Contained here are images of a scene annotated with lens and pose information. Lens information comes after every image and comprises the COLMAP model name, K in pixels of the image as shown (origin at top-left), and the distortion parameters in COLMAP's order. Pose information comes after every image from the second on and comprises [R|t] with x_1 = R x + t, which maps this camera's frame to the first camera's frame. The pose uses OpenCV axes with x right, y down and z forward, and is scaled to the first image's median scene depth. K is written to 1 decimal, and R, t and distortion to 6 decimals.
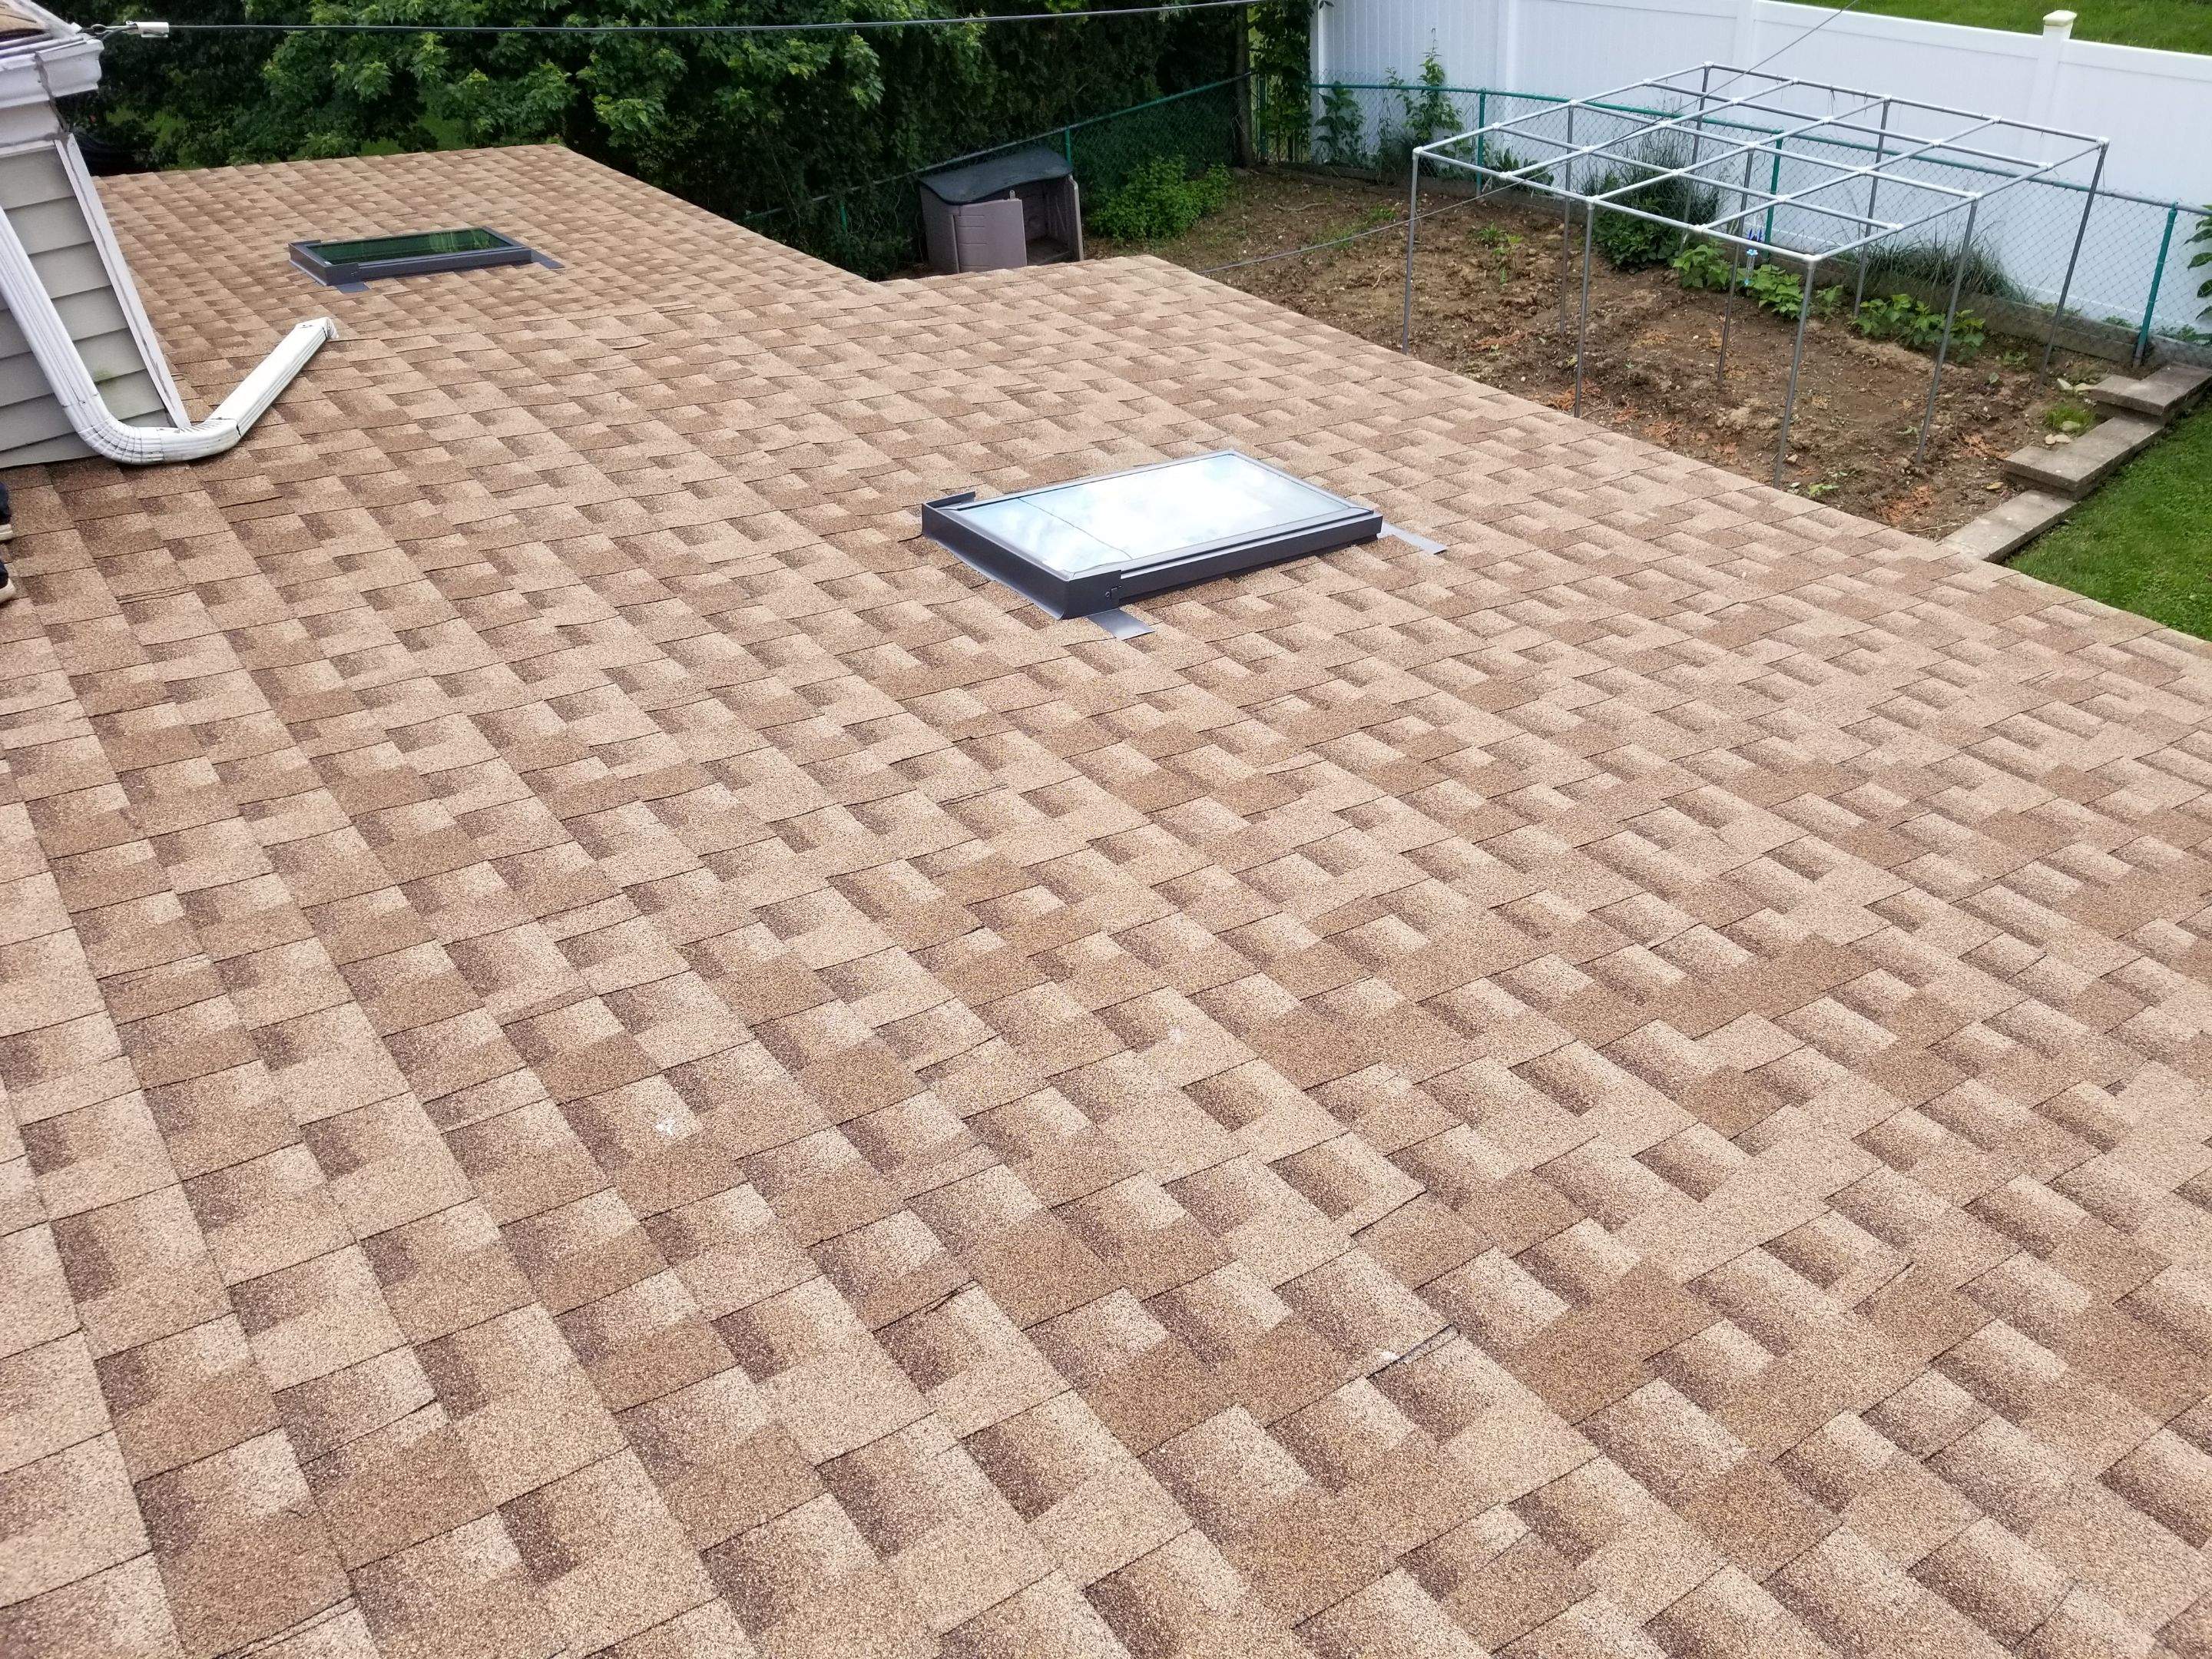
lens RADIAL K [[1755.0, 0, 1106.0], [0, 1755.0, 829.5], [0, 0, 1]] dist [-0.008228, 0.003023]
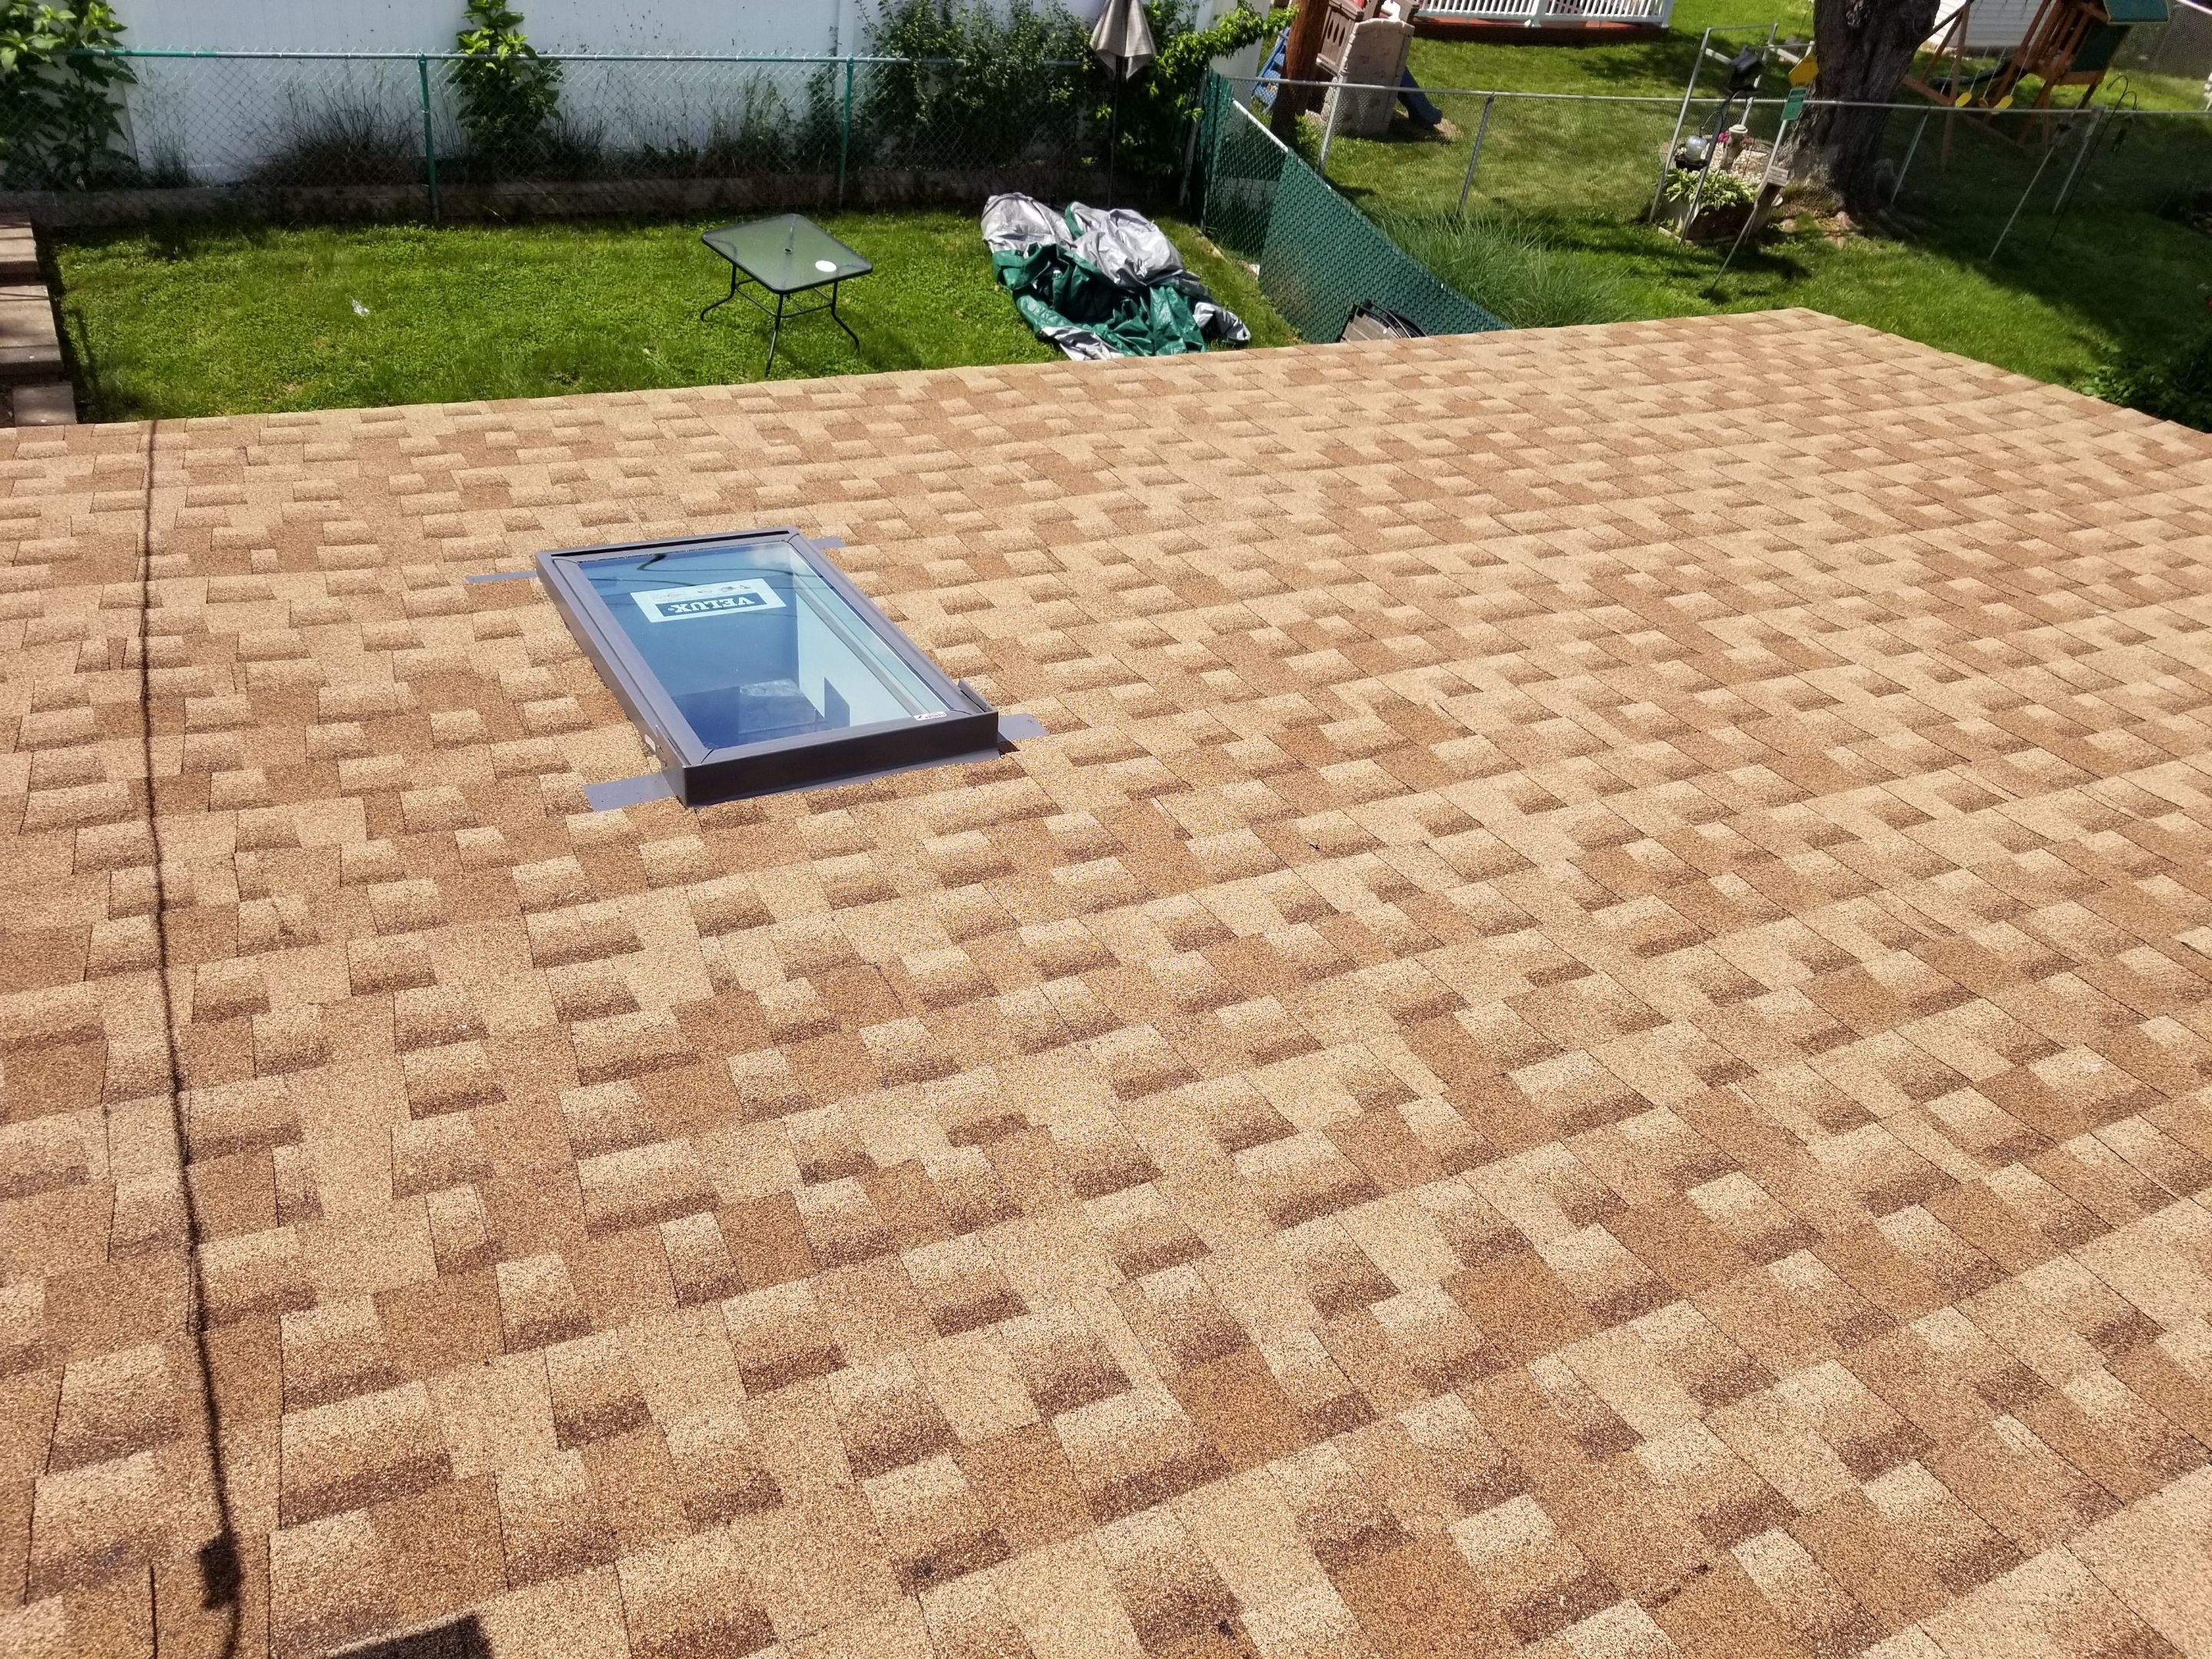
lens RADIAL K [[1763.4, 0, 1104.0], [0, 1763.4, 792.1], [0, 0, 1]] dist [-0.008429, -0.008211]
pose [[0.164908, -0.520020, 0.838084, -0.661709], [0.437184, 0.800223, 0.410504, -0.389776], [-0.884124, 0.298701, 0.359308, 0.603105]]
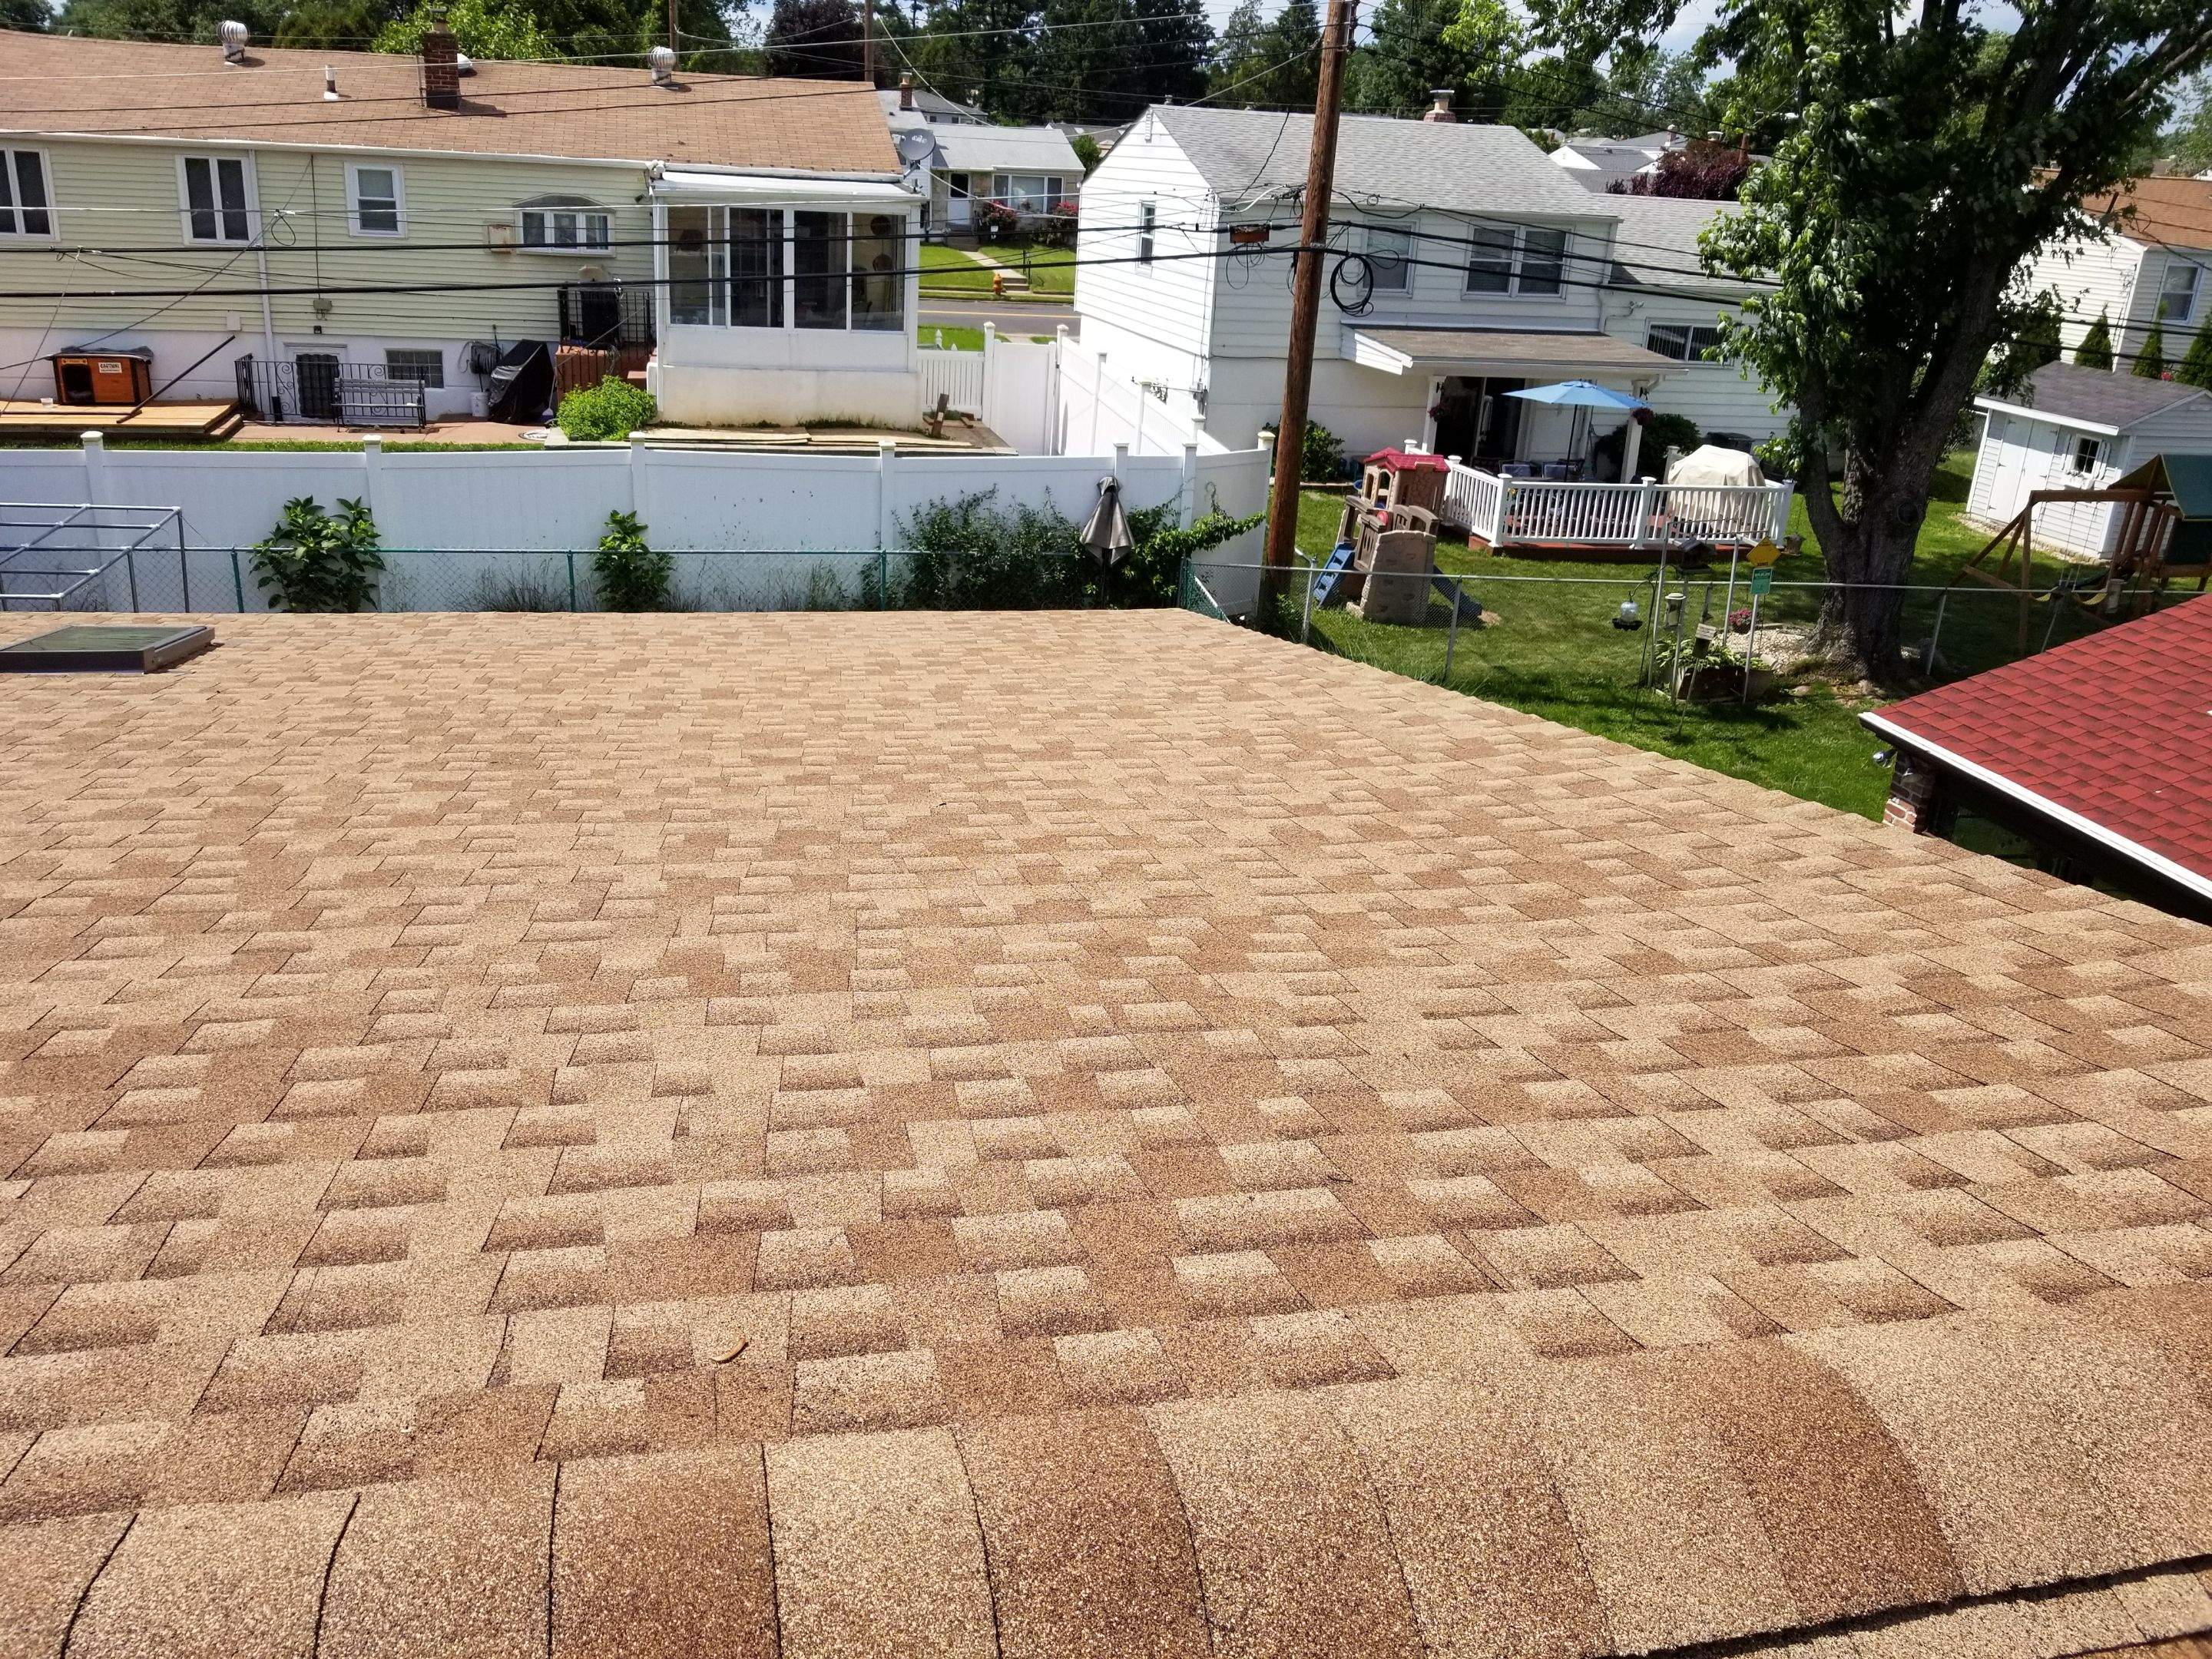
lens RADIAL K [[1755.0, 0, 1106.0], [0, 1755.0, 829.5], [0, 0, 1]] dist [-0.008228, 0.003023]
pose [[0.421491, -0.244214, 0.873330, -1.034910], [0.458780, 0.888141, 0.026937, 0.354408], [-0.782219, 0.389313, 0.486384, -0.433689]]
